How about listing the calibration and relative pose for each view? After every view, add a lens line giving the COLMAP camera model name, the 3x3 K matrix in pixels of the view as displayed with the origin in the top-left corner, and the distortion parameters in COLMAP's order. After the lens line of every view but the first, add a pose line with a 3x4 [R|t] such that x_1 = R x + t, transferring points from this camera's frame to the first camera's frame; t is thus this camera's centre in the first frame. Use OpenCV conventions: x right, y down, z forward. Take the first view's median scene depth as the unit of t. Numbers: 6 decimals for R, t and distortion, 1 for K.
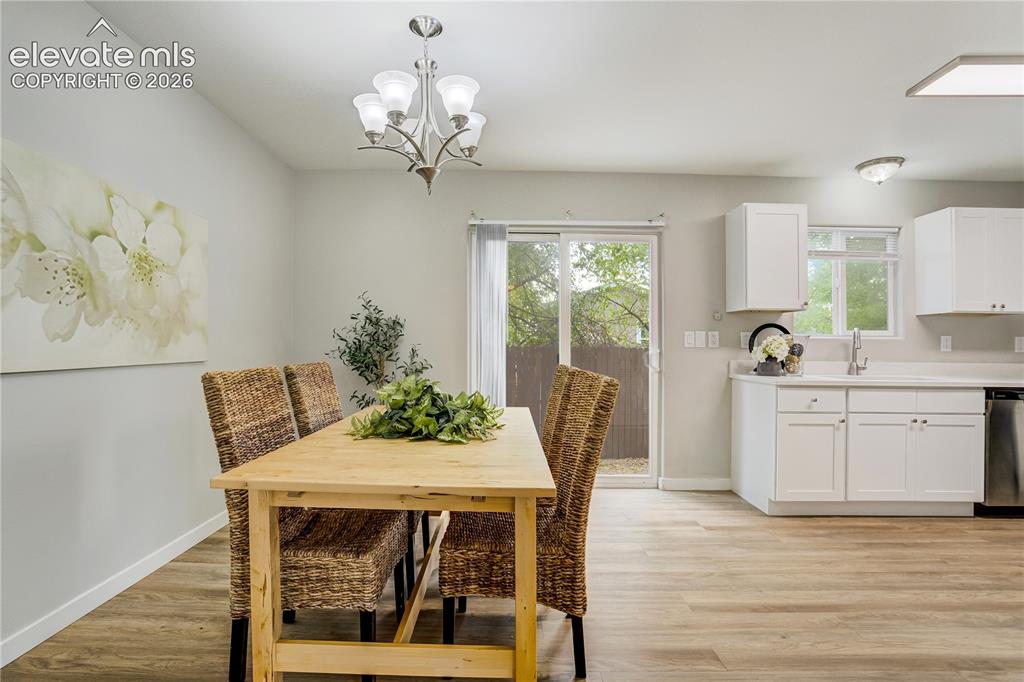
lens RADIAL K [[491.9, 0, 501.2], [0, 491.9, 332.3], [0, 0, 1]] dist [-0.049252, 0.031910]
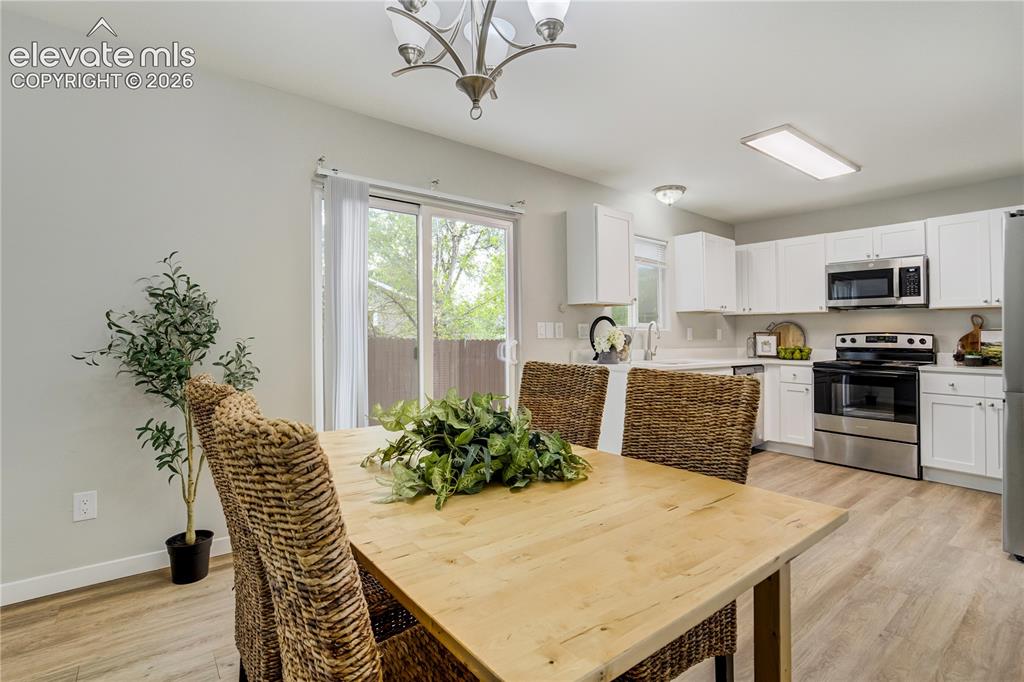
lens RADIAL K [[496.4, 0, 511.5], [0, 496.4, 314.5], [0, 0, 1]] dist [-0.013687, 0.000546]
pose [[0.774406, 0.021283, 0.632331, -0.326869], [-0.014392, 0.999768, -0.016025, -0.001081], [-0.632525, 0.003309, 0.774533, 0.265901]]
